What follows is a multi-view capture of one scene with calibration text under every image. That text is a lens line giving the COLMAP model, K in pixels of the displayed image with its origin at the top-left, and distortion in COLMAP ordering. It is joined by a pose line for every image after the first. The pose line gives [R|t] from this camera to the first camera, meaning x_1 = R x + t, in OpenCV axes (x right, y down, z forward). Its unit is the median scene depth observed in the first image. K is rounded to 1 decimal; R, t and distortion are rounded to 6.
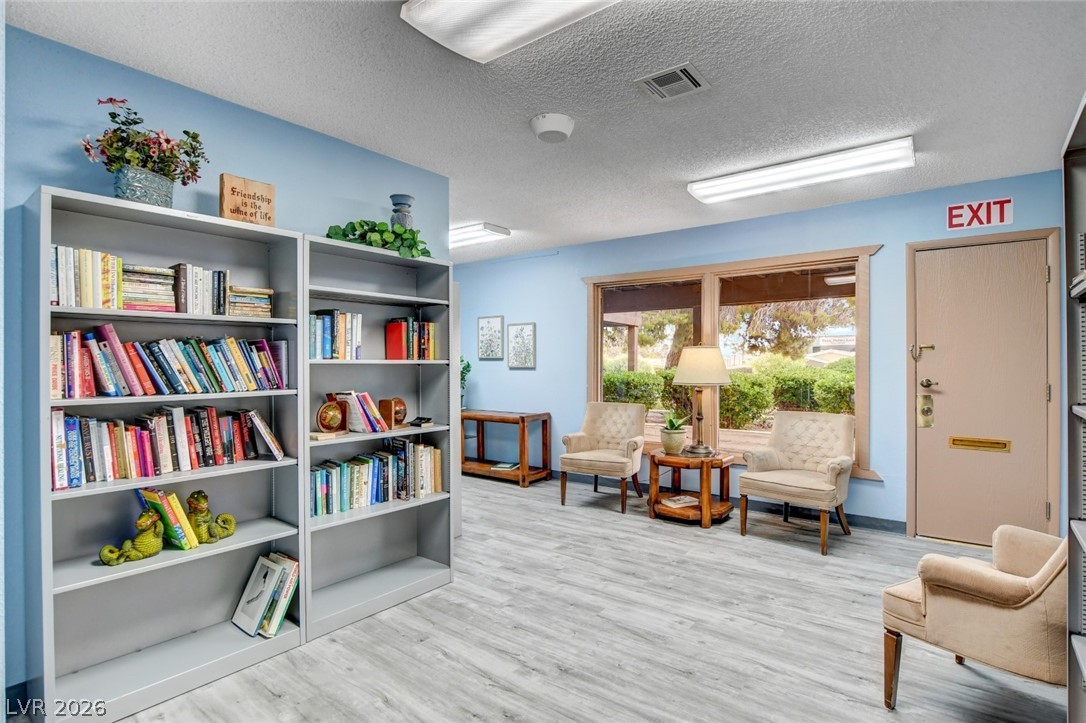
lens RADIAL K [[542.0, 0, 540.4], [0, 542.0, 363.2], [0, 0, 1]] dist [-0.020098, -0.000082]
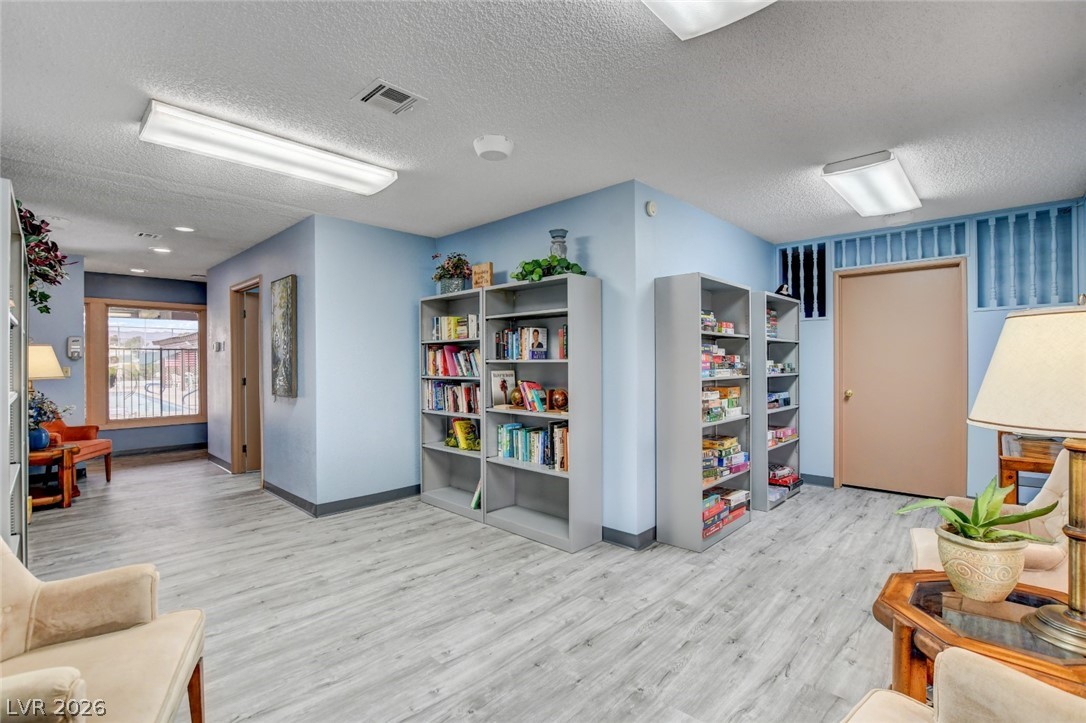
lens RADIAL K [[498.0, 0, 539.7], [0, 498.0, 364.5], [0, 0, 1]] dist [-0.028871, -0.000172]
pose [[-0.099103, 0.008088, -0.995044, 0.946524], [0.005918, 0.999954, 0.007538, -0.002684], [0.995060, -0.005141, -0.099146, 1.113135]]
